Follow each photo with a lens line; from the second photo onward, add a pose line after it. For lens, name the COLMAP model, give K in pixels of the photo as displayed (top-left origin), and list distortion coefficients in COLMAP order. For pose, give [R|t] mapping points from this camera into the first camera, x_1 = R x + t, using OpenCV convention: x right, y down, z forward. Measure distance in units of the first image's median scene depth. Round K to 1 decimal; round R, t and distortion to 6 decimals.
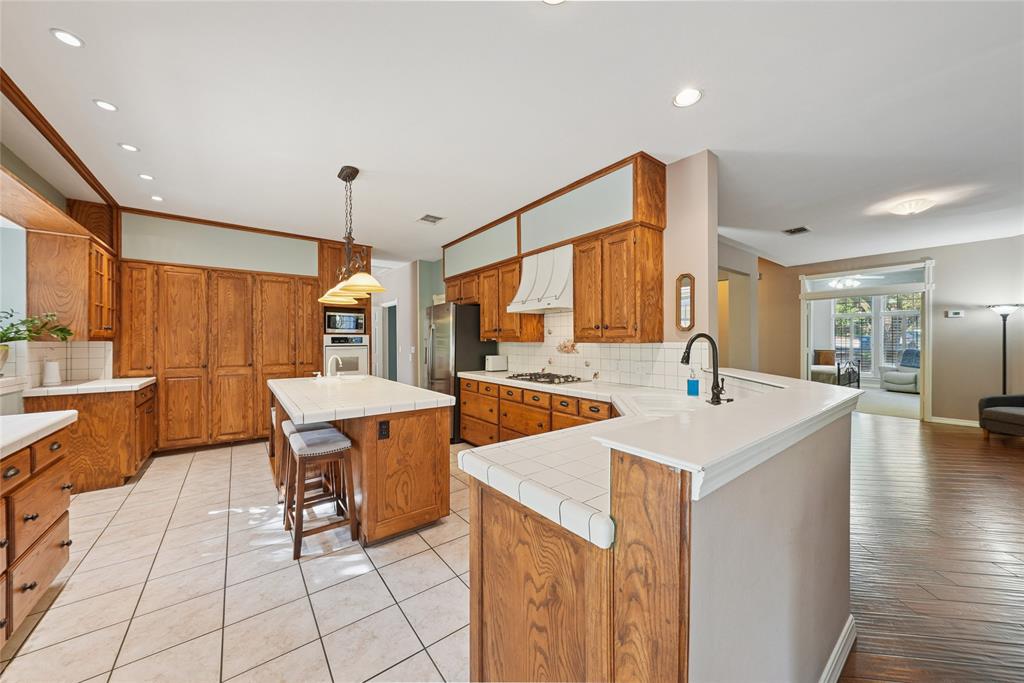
lens RADIAL K [[358.4, 0, 510.0], [0, 358.4, 342.9], [0, 0, 1]] dist [0.001205, -0.000004]
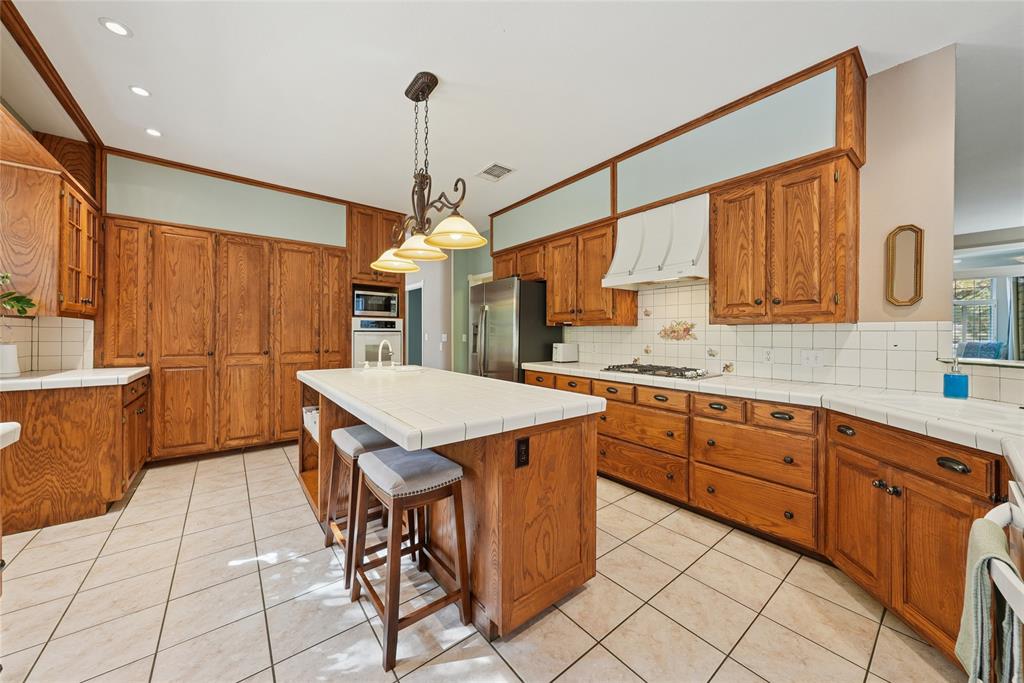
lens RADIAL K [[358.4, 0, 505.6], [0, 358.4, 334.9], [0, 0, 1]] dist [0.001205, -0.000004]
pose [[0.999938, 0.006410, 0.009155, -0.252007], [-0.006397, 0.999979, -0.001406, 0.024985], [-0.009164, 0.001347, 0.999957, 0.242689]]
